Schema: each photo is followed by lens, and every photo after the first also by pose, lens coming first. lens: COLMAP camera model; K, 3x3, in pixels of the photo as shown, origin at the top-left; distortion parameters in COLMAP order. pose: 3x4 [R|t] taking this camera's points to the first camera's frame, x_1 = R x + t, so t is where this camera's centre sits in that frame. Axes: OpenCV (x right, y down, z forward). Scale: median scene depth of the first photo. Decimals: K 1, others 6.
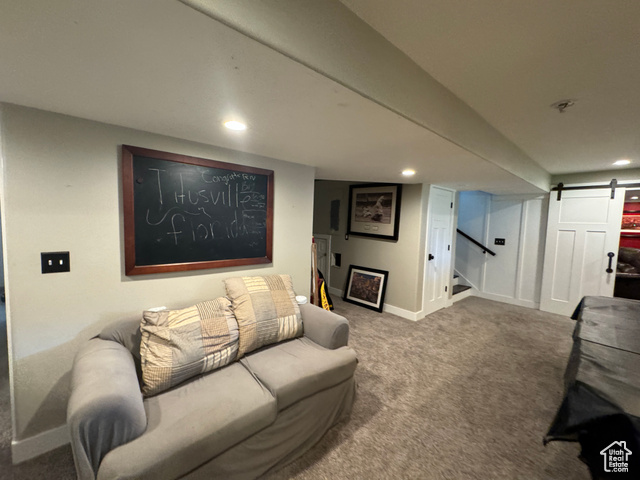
lens RADIAL K [[256.5, 0, 319.1], [0, 256.5, 239.3], [0, 0, 1]] dist [0.001676, 0.000436]
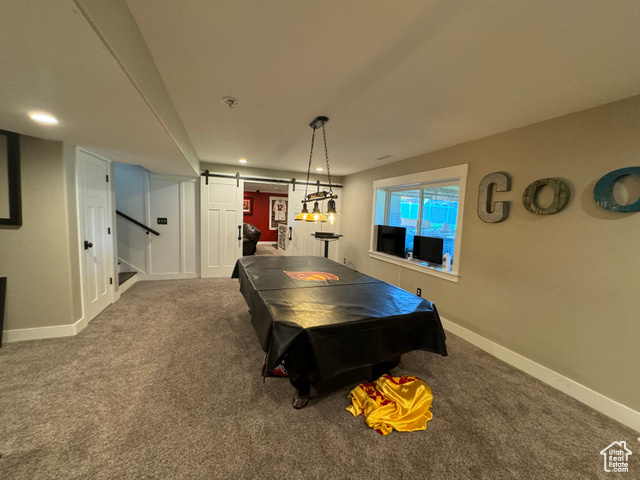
lens RADIAL K [[256.5, 0, 318.7], [0, 256.5, 240.2], [0, 0, 1]] dist [0.001676, 0.000436]
pose [[0.346230, -0.109665, 0.931718, -0.035171], [0.033792, 0.993958, 0.104434, -0.000933], [-0.937541, -0.004674, 0.347843, 0.104070]]
